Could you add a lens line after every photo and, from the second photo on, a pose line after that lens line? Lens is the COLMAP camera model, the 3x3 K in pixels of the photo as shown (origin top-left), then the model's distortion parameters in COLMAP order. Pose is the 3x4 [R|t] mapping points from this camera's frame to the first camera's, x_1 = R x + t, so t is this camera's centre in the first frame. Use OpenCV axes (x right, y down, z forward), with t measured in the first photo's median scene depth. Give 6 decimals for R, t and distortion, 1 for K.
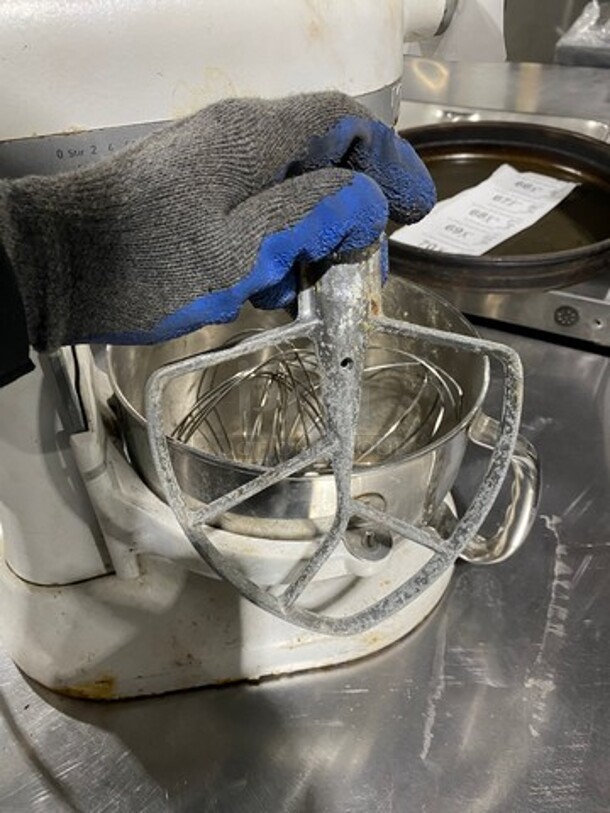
lens RADIAL K [[634.2, 0, 305.0], [0, 634.2, 406.5], [0, 0, 1]] dist [-0.040523, 0.036577]
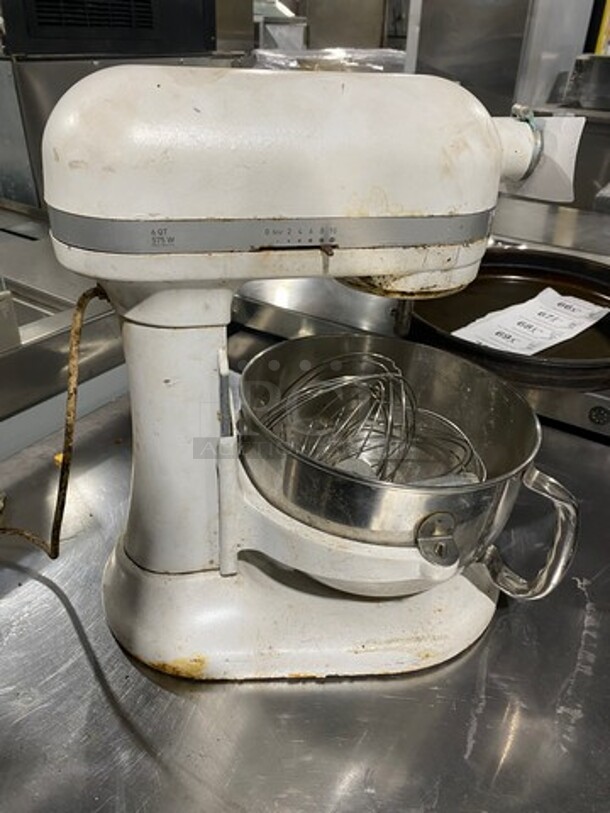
lens RADIAL K [[634.2, 0, 305.0], [0, 634.2, 406.5], [0, 0, 1]] dist [-0.040523, 0.036577]
pose [[0.993498, 0.107083, -0.038656, -0.110518], [-0.111979, 0.980396, -0.162127, 0.125750], [0.020537, 0.165402, 0.986012, -0.210034]]
